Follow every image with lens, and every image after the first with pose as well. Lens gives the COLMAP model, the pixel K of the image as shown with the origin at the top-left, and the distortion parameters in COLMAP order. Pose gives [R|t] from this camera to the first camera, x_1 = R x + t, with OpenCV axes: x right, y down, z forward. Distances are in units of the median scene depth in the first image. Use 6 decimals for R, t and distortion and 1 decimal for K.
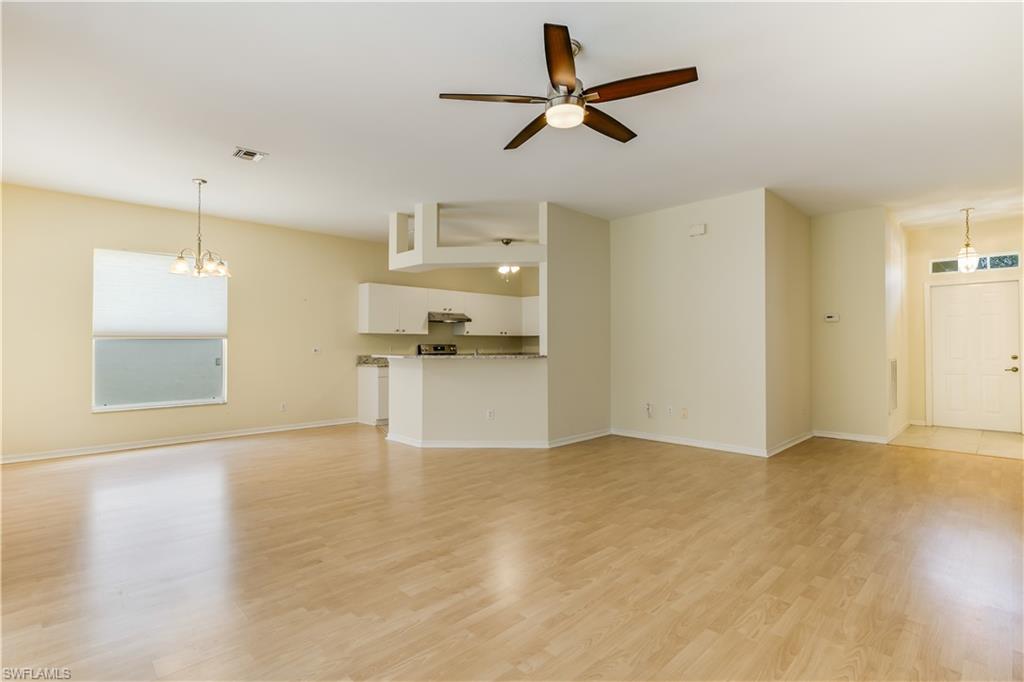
lens RADIAL K [[496.2, 0, 512.9], [0, 496.2, 341.5], [0, 0, 1]] dist [-0.012996, 0.000208]
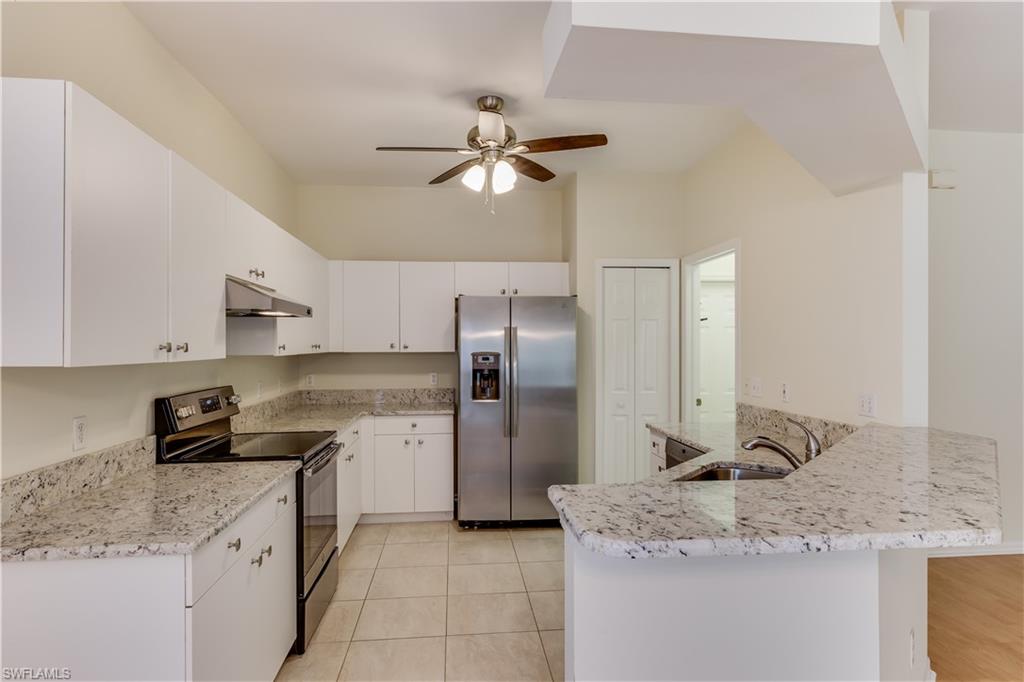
lens RADIAL K [[577.8, 0, 513.0], [0, 577.8, 344.1], [0, 0, 1]] dist [-0.000174, -0.000437]
pose [[0.618803, 0.000512, 0.785546, -0.344566], [-0.002029, 0.999997, 0.000946, -0.024618], [-0.785544, -0.002180, 0.618802, 0.728165]]
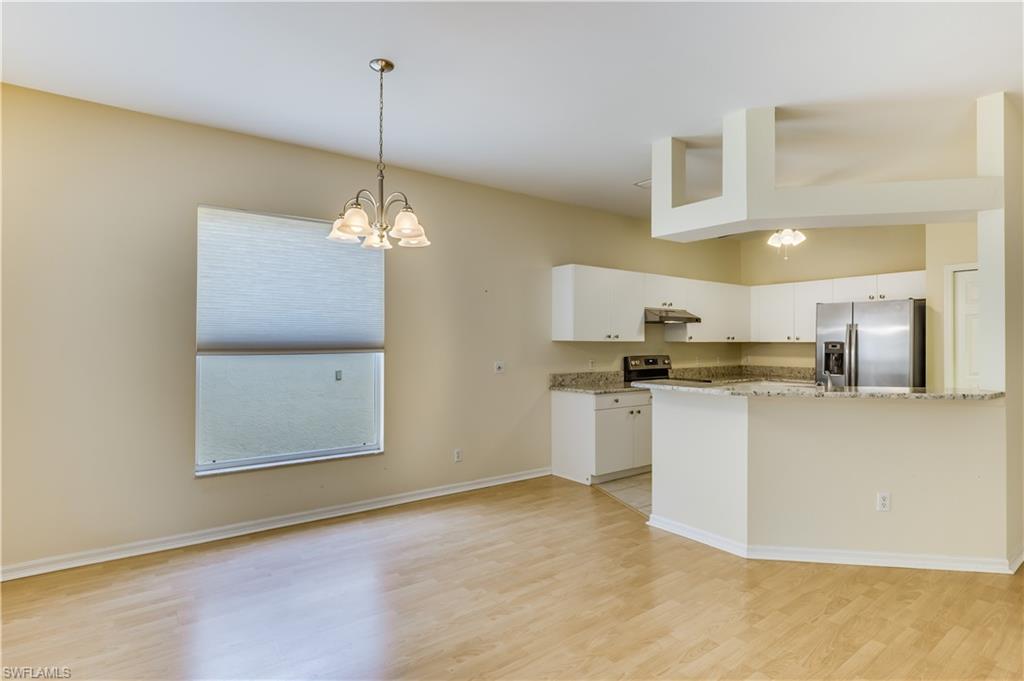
lens RADIAL K [[521.4, 0, 513.6], [0, 521.4, 339.5], [0, 0, 1]] dist [-0.018059, 0.000645]
pose [[0.990361, 0.002622, -0.138489, -0.266314], [-0.002518, 0.999996, 0.000926, -0.018701], [0.138491, -0.000568, 0.990364, 0.297009]]
